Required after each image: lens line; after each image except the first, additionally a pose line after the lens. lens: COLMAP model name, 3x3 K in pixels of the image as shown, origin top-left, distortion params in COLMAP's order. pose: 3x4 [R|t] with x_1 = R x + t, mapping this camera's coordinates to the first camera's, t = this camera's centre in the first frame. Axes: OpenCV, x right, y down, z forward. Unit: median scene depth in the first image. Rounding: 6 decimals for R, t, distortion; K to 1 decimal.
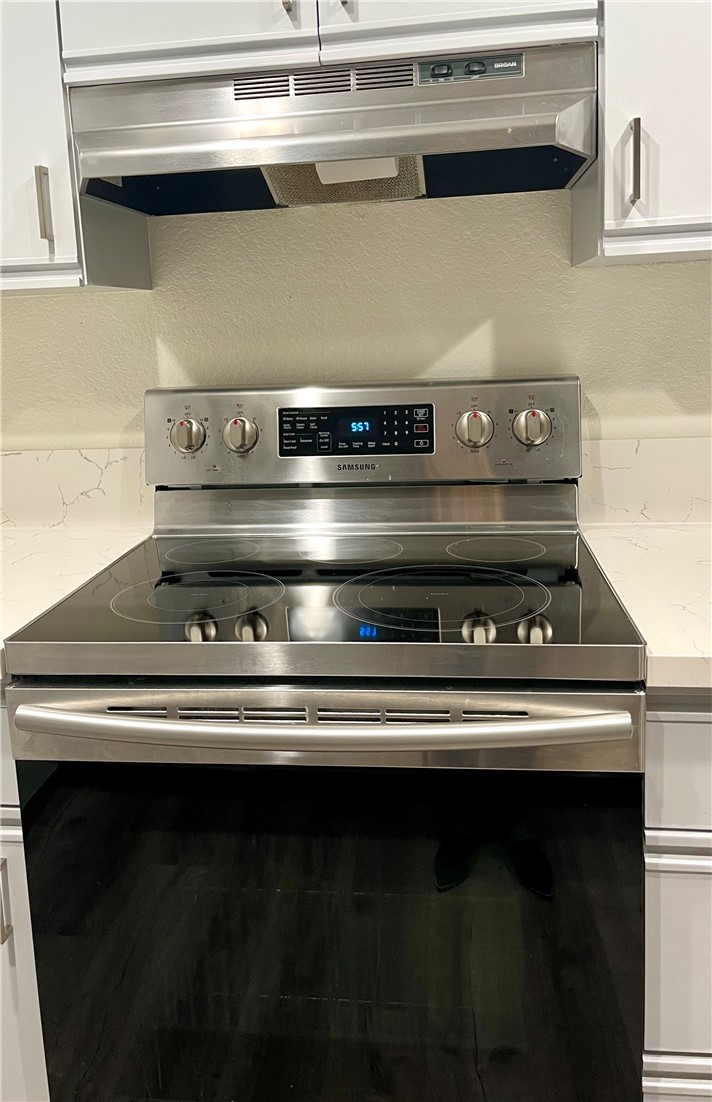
lens RADIAL K [[936.9, 0, 337.8], [0, 936.9, 472.6], [0, 0, 1]] dist [0.037161, -0.018938]
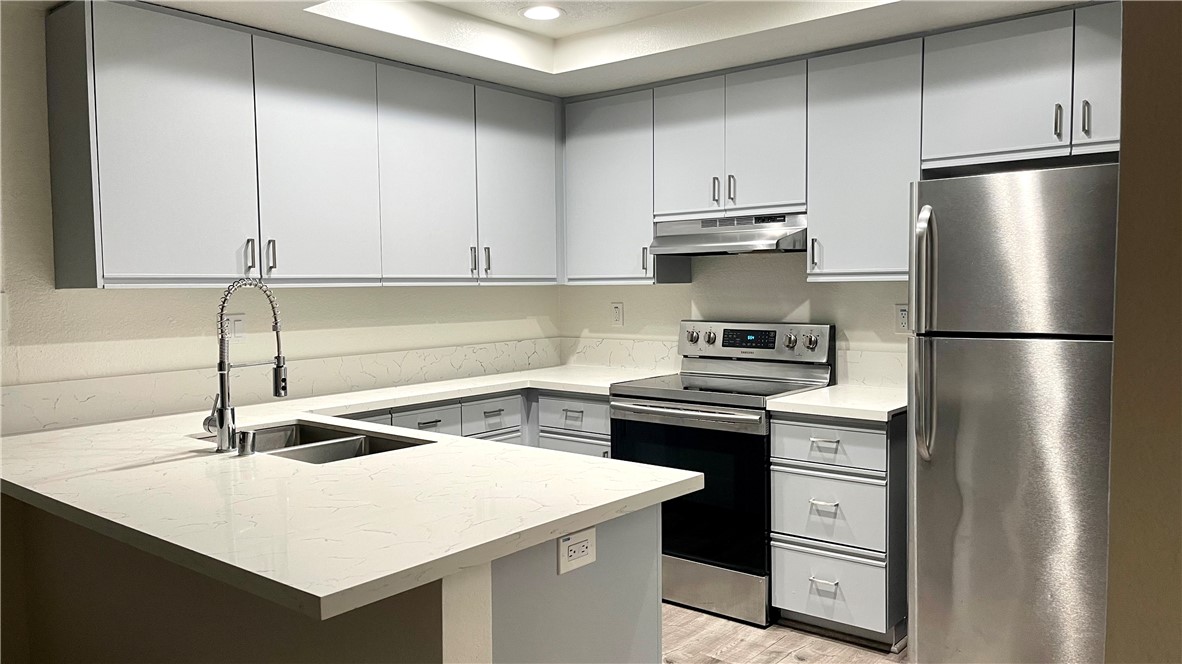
lens RADIAL K [[888.1, 0, 566.7], [0, 888.1, 343.0], [0, 0, 1]] dist [0.039165, -0.016251]
pose [[0.843931, 0.070349, -0.531819, 0.937226], [-0.111064, 0.992798, -0.044917, 0.139016], [0.524828, 0.096973, 0.845666, -1.423955]]
